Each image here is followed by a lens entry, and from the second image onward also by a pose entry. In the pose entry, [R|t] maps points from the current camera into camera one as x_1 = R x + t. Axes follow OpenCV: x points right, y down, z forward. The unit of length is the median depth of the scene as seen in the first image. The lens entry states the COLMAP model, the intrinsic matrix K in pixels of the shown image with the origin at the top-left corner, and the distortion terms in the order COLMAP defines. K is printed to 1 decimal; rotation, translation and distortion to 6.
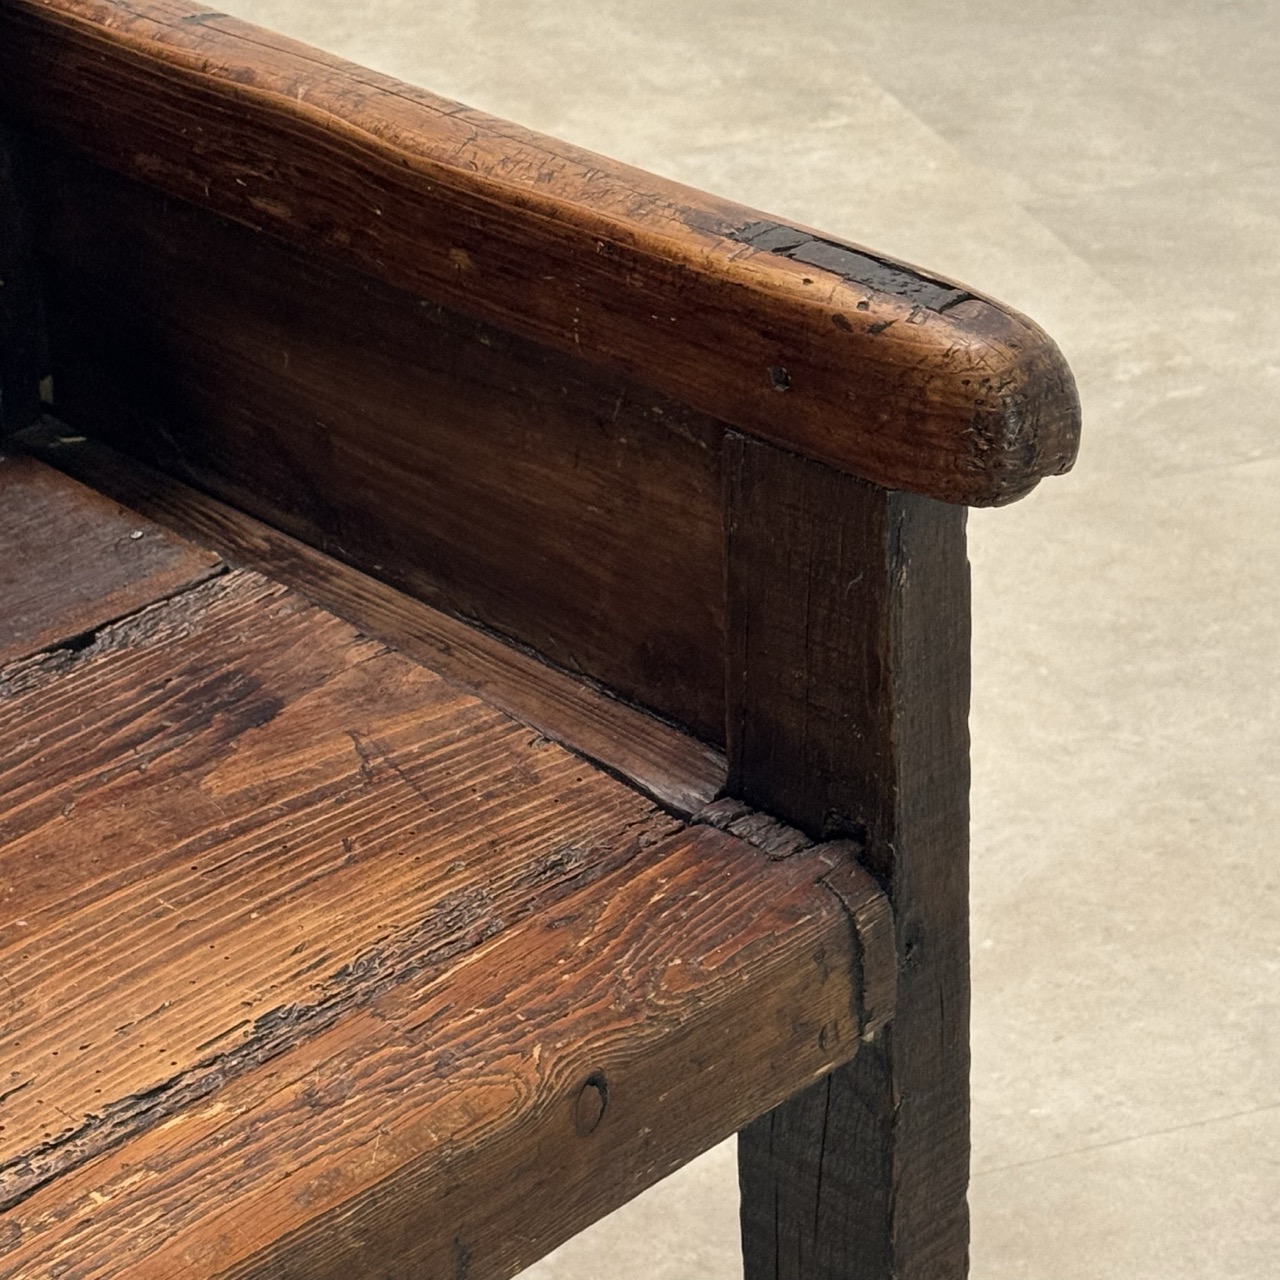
lens RADIAL K [[3678.9, 0, 640.0], [0, 3678.9, 640.0], [0, 0, 1]] dist [0.193415, -0.505618]
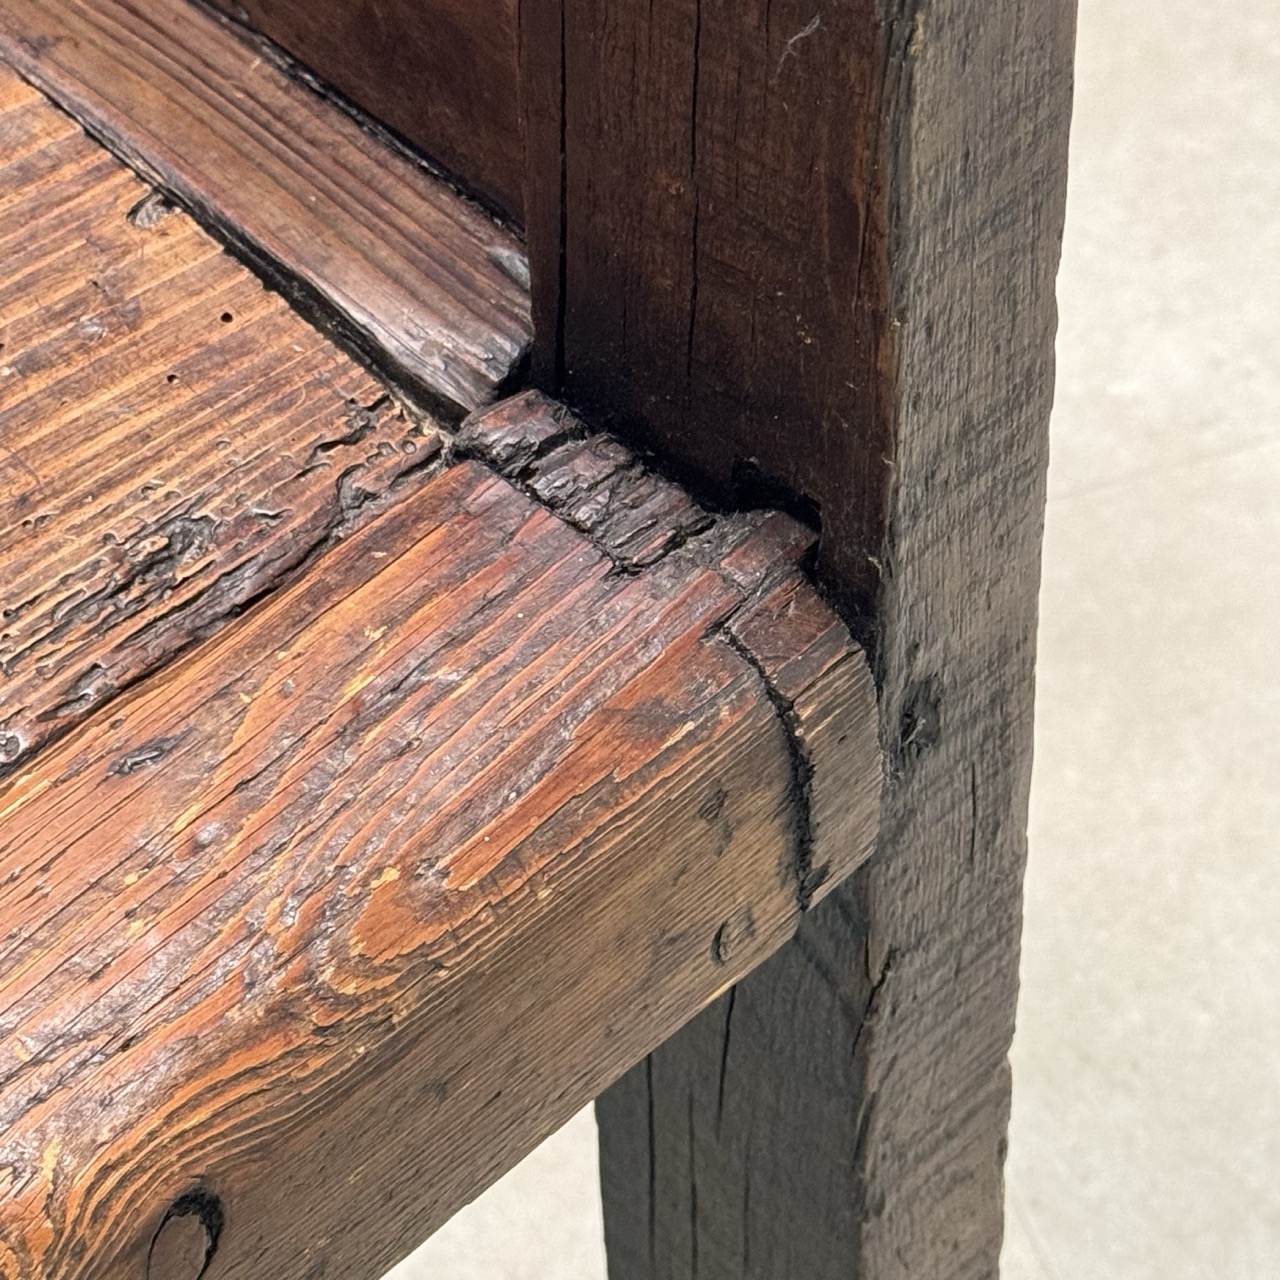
lens RADIAL K [[3678.9, 0, 640.0], [0, 3678.9, 640.0], [0, 0, 1]] dist [0.193415, -0.505618]
pose [[0.999946, 0.006482, -0.008163, 0.042092], [-0.003121, 0.933387, 0.358859, -0.096928], [0.009945, -0.358814, 0.933356, 0.560794]]
